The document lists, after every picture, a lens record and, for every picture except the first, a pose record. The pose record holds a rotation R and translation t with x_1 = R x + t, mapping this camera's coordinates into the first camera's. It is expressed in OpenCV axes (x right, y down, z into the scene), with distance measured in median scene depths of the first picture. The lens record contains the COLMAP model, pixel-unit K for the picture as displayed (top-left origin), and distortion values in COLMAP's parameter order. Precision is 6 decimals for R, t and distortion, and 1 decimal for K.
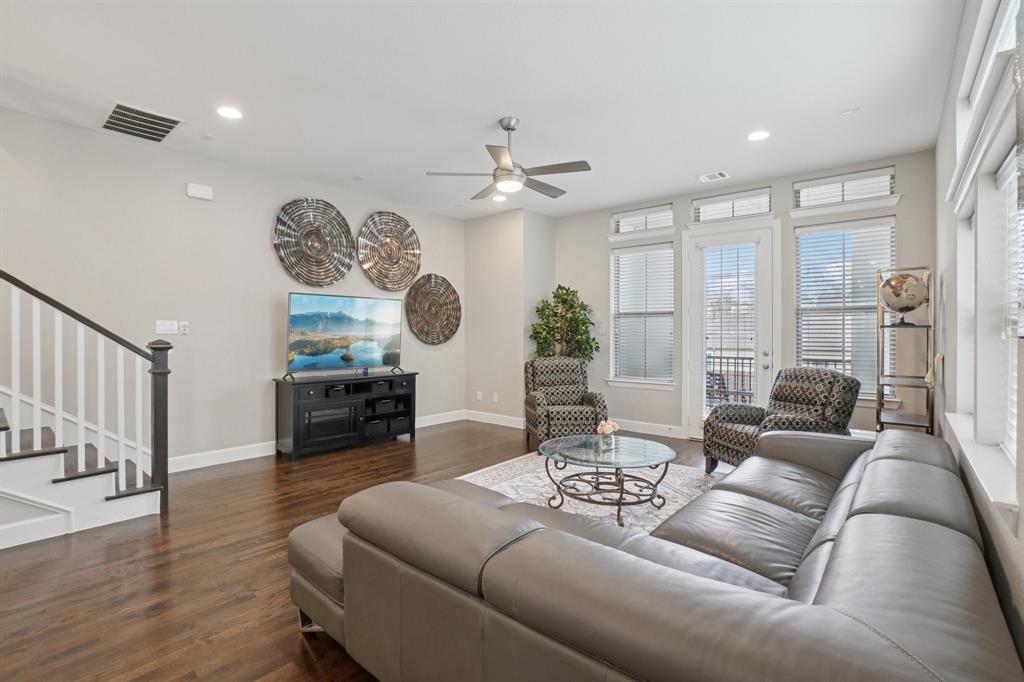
lens RADIAL K [[478.9, 0, 525.6], [0, 478.9, 333.9], [0, 0, 1]] dist [-0.030743, 0.000575]
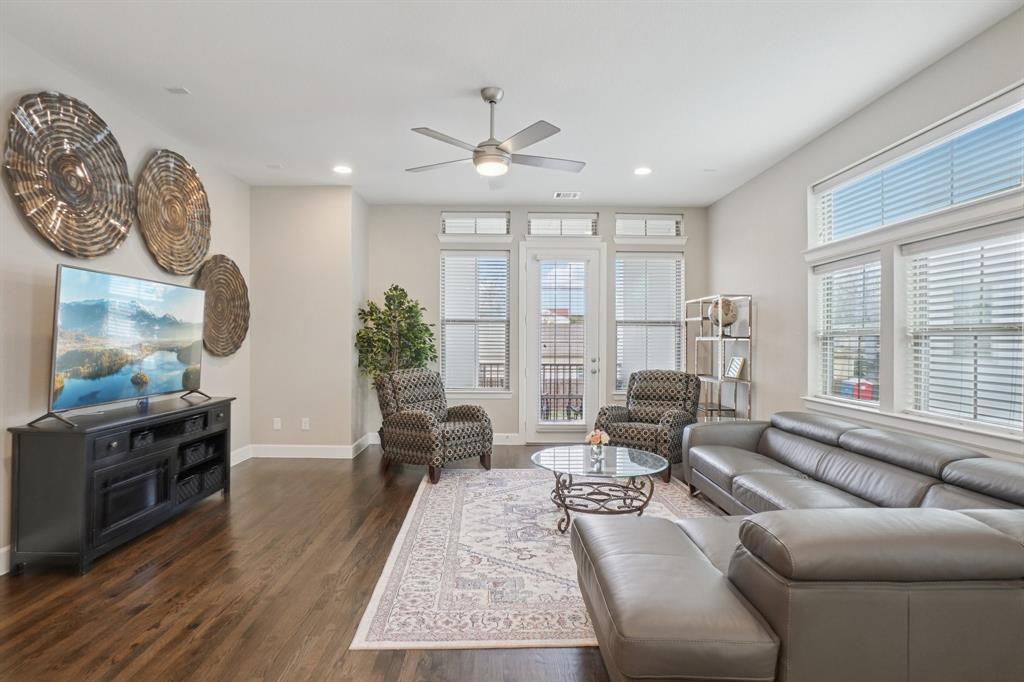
lens RADIAL K [[507.3, 0, 494.4], [0, 507.3, 339.4], [0, 0, 1]] dist [-0.023419, 0.001429]
pose [[0.760472, 0.006879, 0.649335, -0.448833], [-0.003444, 0.999973, -0.006561, 0.001094], [-0.649362, 0.002753, 0.760475, 0.227271]]
